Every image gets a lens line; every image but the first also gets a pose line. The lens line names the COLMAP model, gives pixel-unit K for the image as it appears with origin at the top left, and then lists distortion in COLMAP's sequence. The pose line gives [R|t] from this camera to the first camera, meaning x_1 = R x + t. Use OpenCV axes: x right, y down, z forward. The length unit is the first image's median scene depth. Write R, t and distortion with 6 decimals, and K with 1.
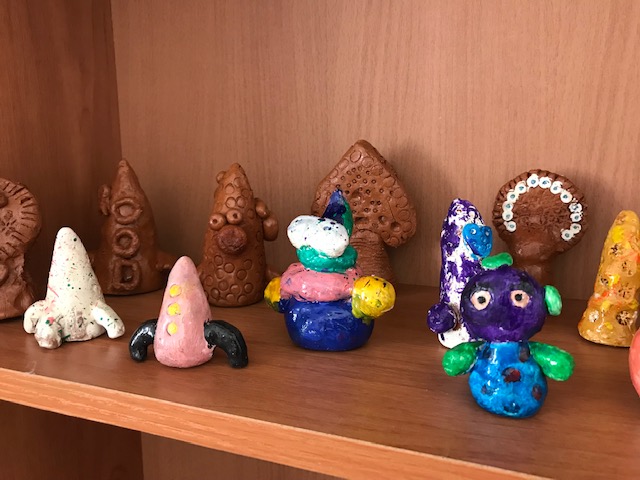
lens RADIAL K [[523.5, 0, 323.7], [0, 523.5, 240.2], [0, 0, 1]] dist [0.026951, -0.035582]
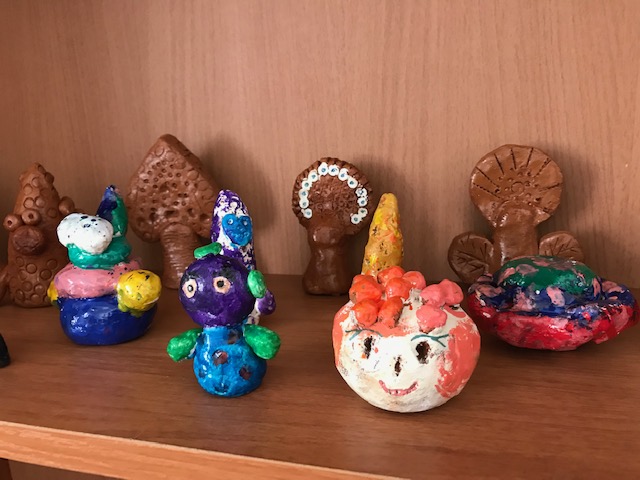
lens RADIAL K [[523.5, 0, 317.4], [0, 523.5, 241.6], [0, 0, 1]] dist [0.026951, -0.035582]
pose [[0.996548, -0.053325, 0.063623, 0.317344], [0.051826, 0.998343, 0.024993, 0.004952], [-0.064851, -0.021609, 0.997661, -0.039983]]
